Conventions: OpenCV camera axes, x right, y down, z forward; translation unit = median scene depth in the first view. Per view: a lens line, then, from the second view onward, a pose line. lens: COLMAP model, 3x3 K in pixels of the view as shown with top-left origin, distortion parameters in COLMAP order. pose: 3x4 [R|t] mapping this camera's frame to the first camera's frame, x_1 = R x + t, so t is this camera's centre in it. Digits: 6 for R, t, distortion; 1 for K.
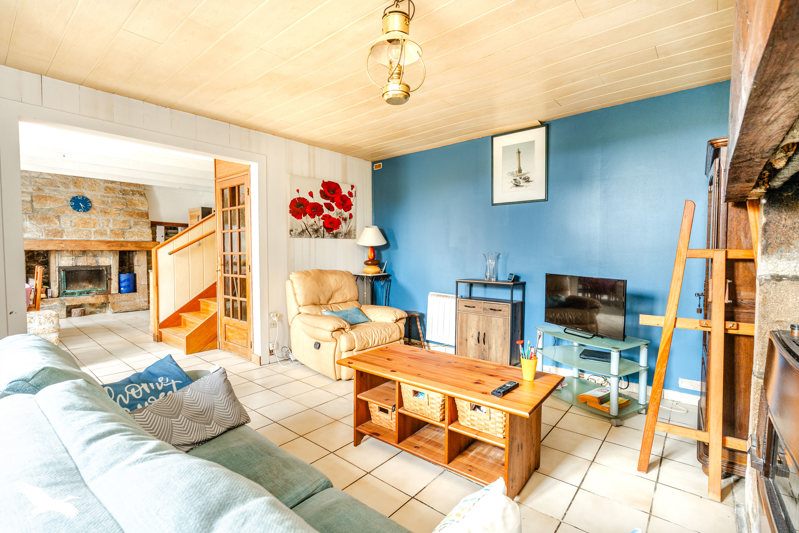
lens RADIAL K [[348.7, 0, 395.4], [0, 348.7, 266.4], [0, 0, 1]] dist [-0.000662, 0.000146]
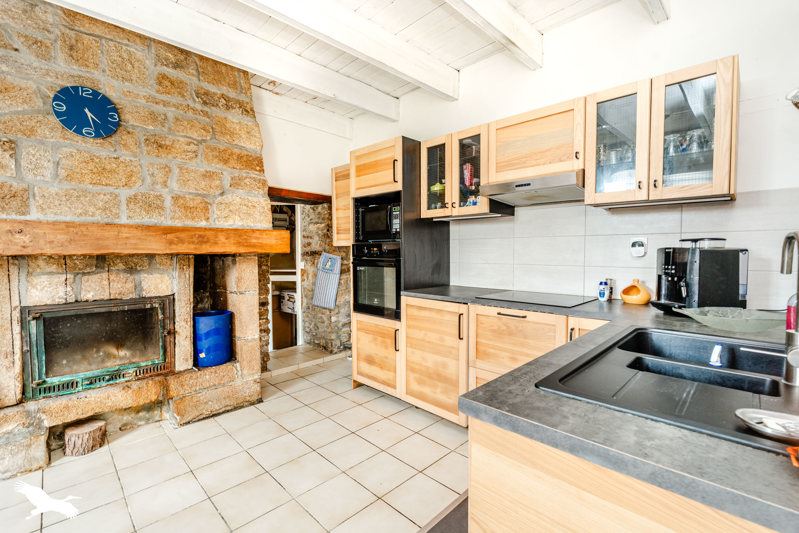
lens RADIAL K [[348.7, 0, 403.5], [0, 348.7, 265.7], [0, 0, 1]] dist [-0.000662, 0.000146]
pose [[0.994997, -0.000558, -0.099903, -0.548067], [0.000932, 0.999993, 0.003692, -0.035399], [0.099900, -0.003767, 0.994990, 0.669475]]
